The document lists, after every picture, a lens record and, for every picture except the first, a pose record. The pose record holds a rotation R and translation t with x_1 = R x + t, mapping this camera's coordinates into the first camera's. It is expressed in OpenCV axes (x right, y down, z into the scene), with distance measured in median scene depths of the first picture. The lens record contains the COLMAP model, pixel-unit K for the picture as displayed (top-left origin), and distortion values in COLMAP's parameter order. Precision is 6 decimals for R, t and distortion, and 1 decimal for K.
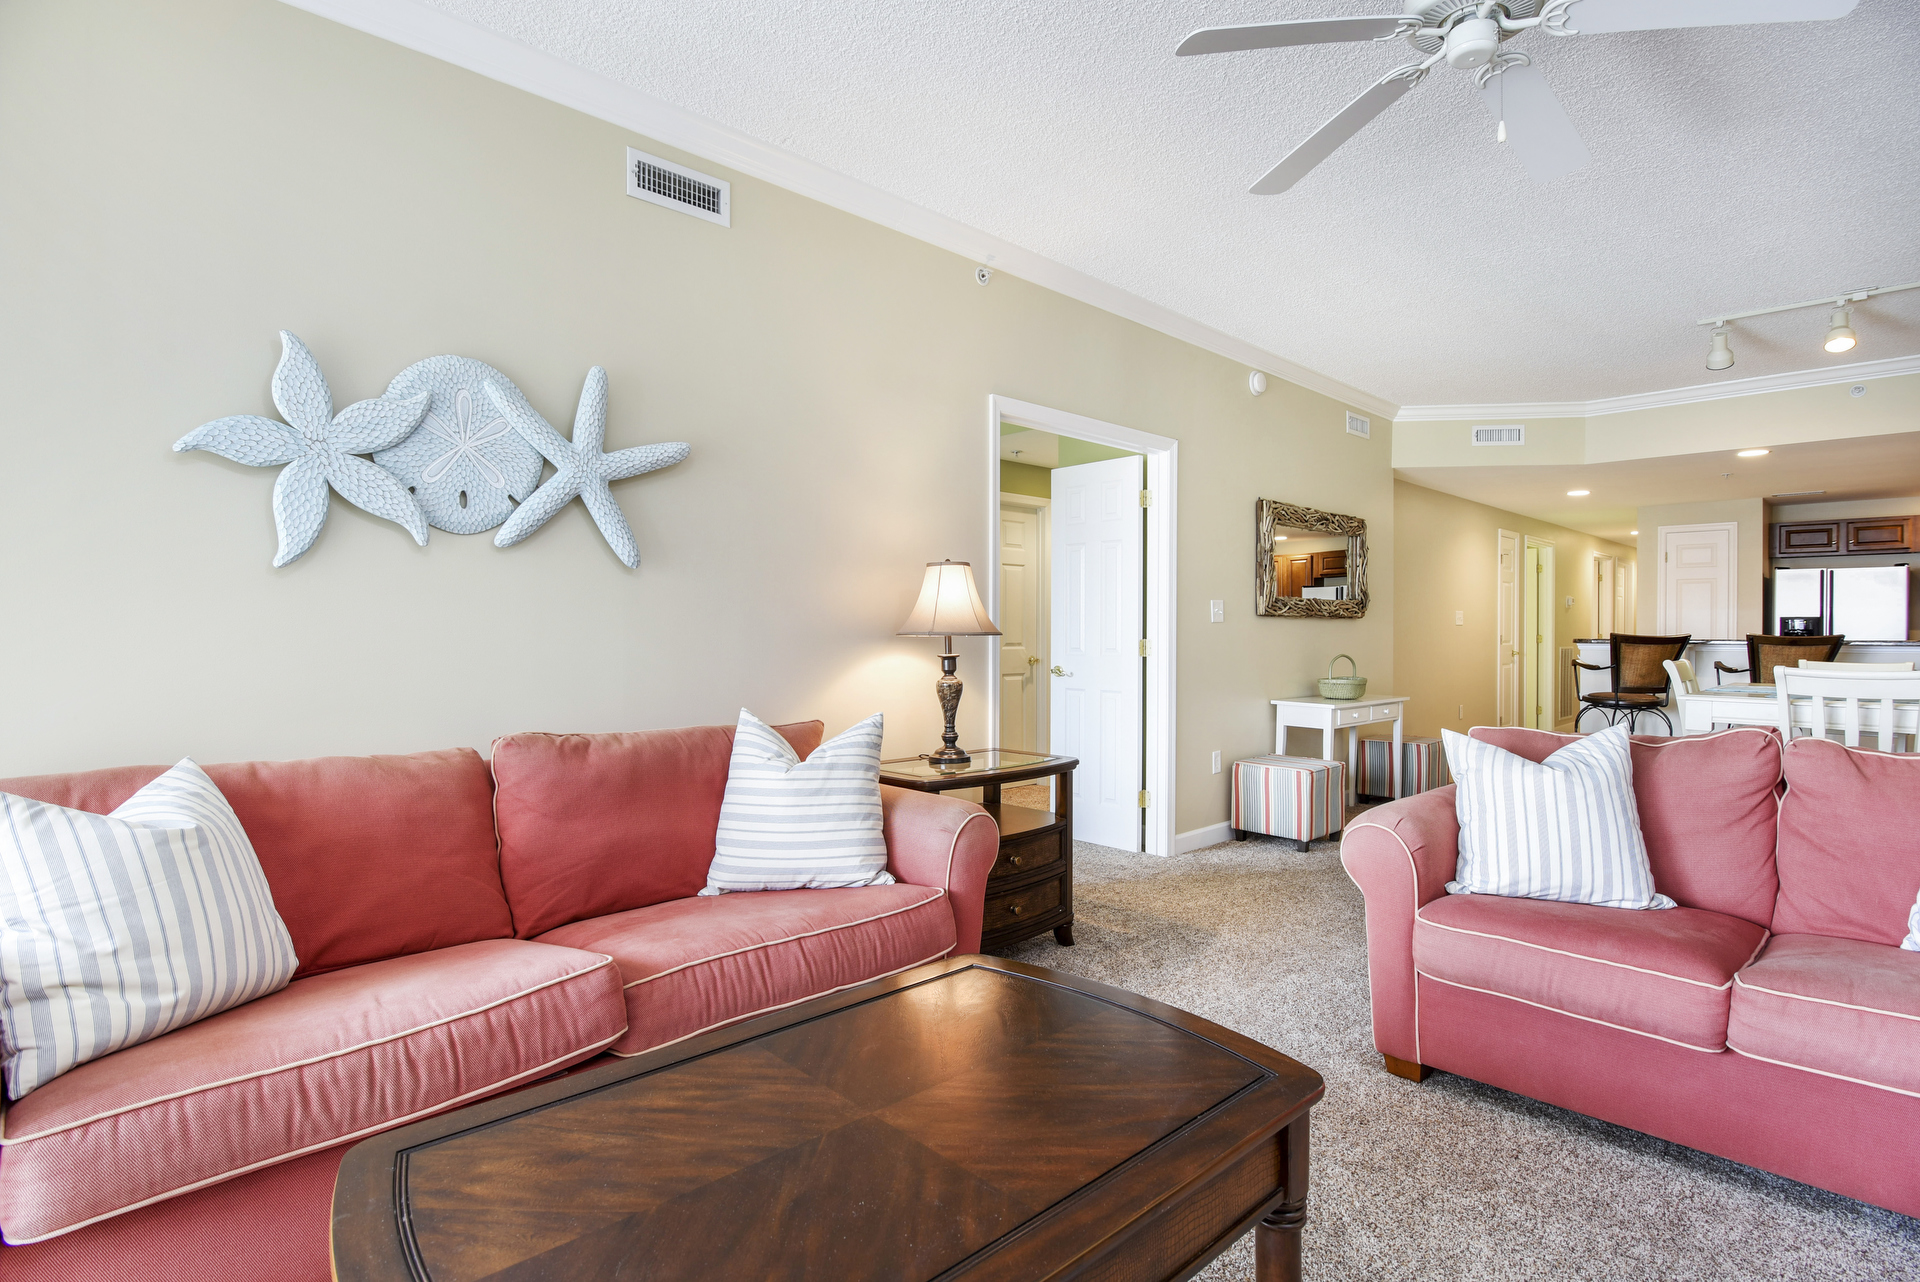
lens RADIAL K [[951.9, 0, 968.6], [0, 951.9, 632.1], [0, 0, 1]] dist [-0.019050, -0.000406]
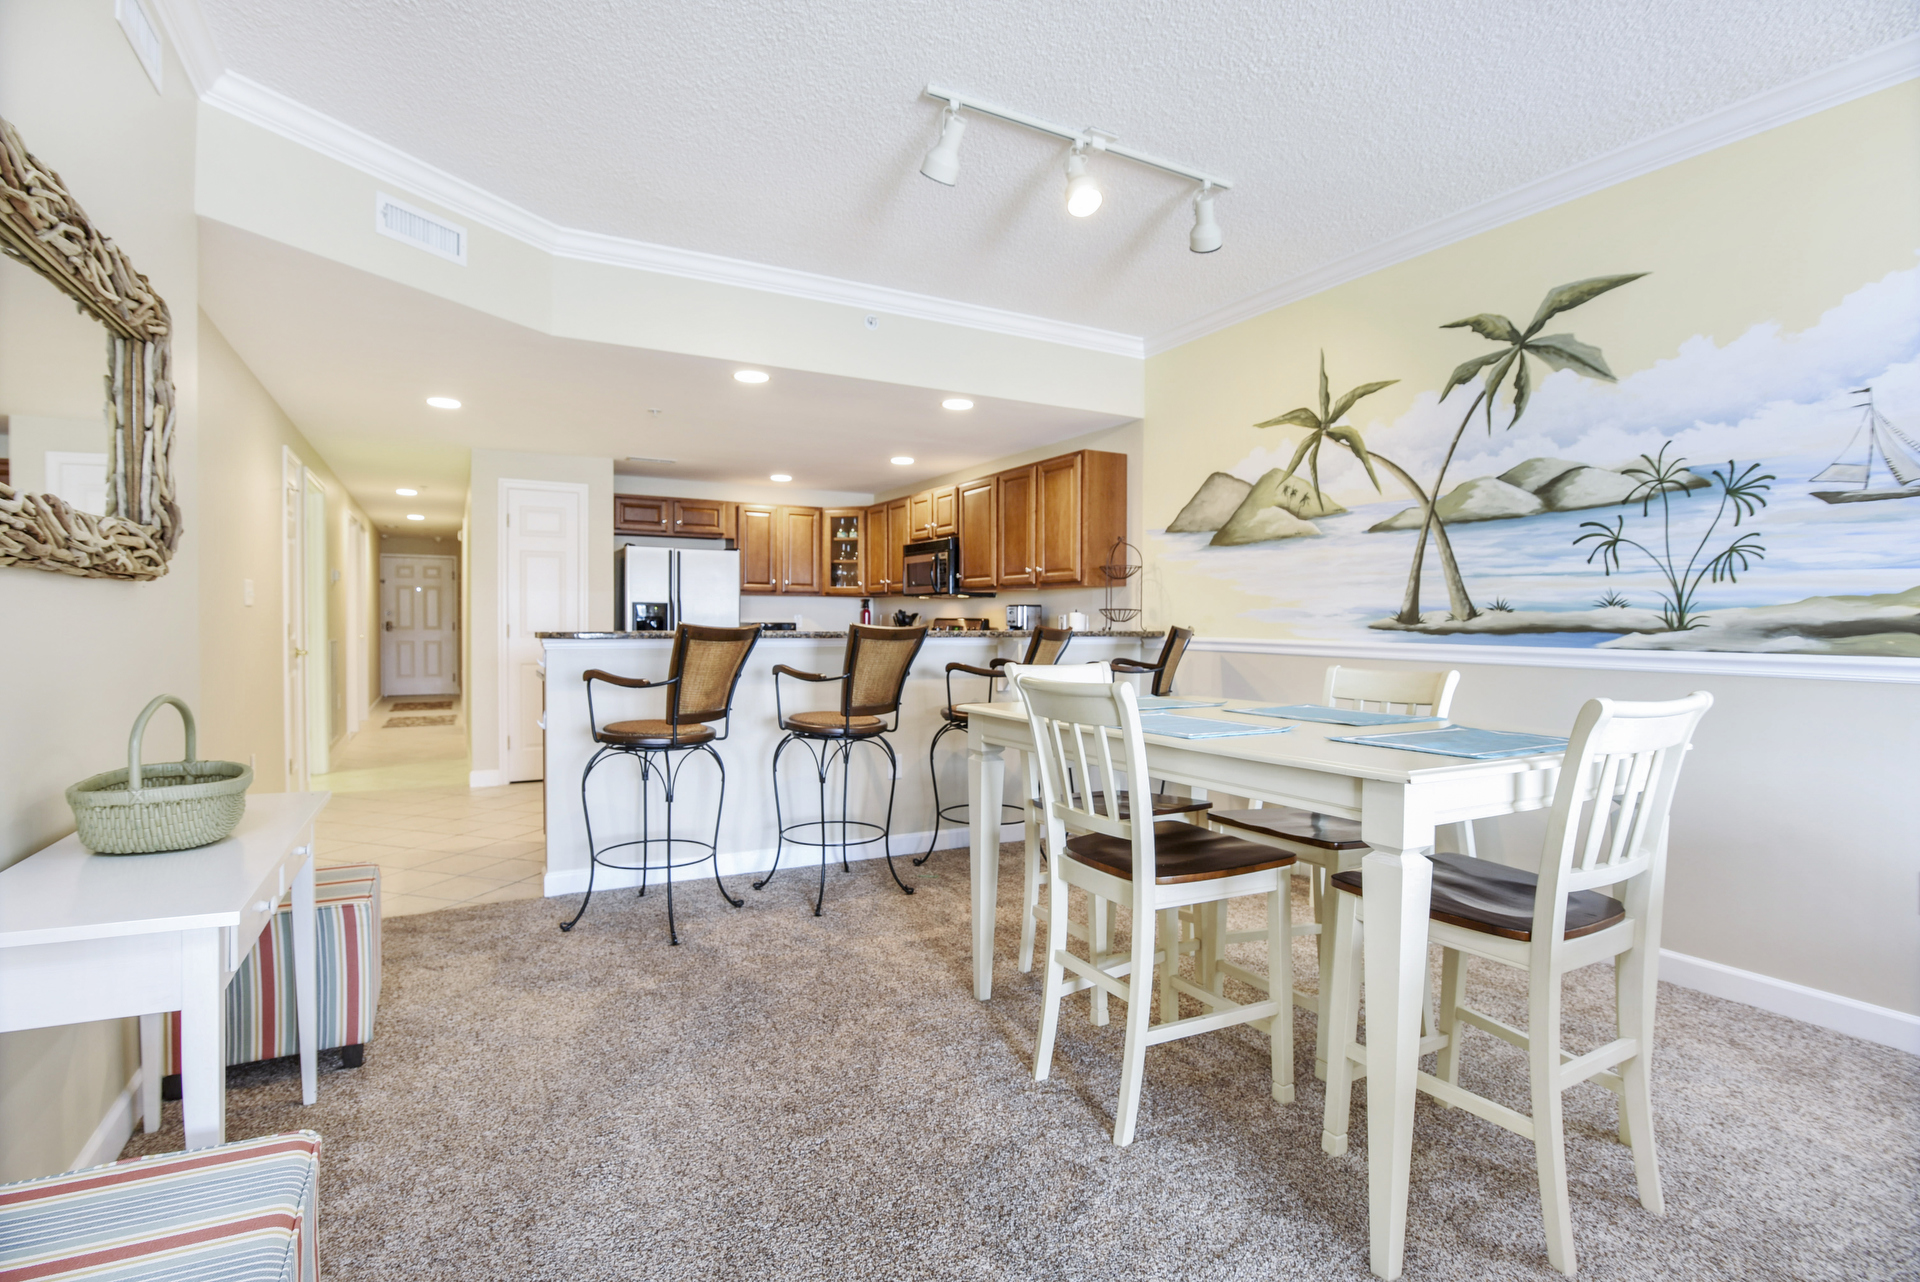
lens RADIAL K [[951.9, 0, 976.9], [0, 951.9, 650.7], [0, 0, 1]] dist [-0.019050, -0.000406]
pose [[0.281928, -0.026683, 0.959064, 0.125942], [-0.008433, 0.999506, 0.030287, -0.000546], [-0.959398, -0.016627, 0.281564, 0.464771]]
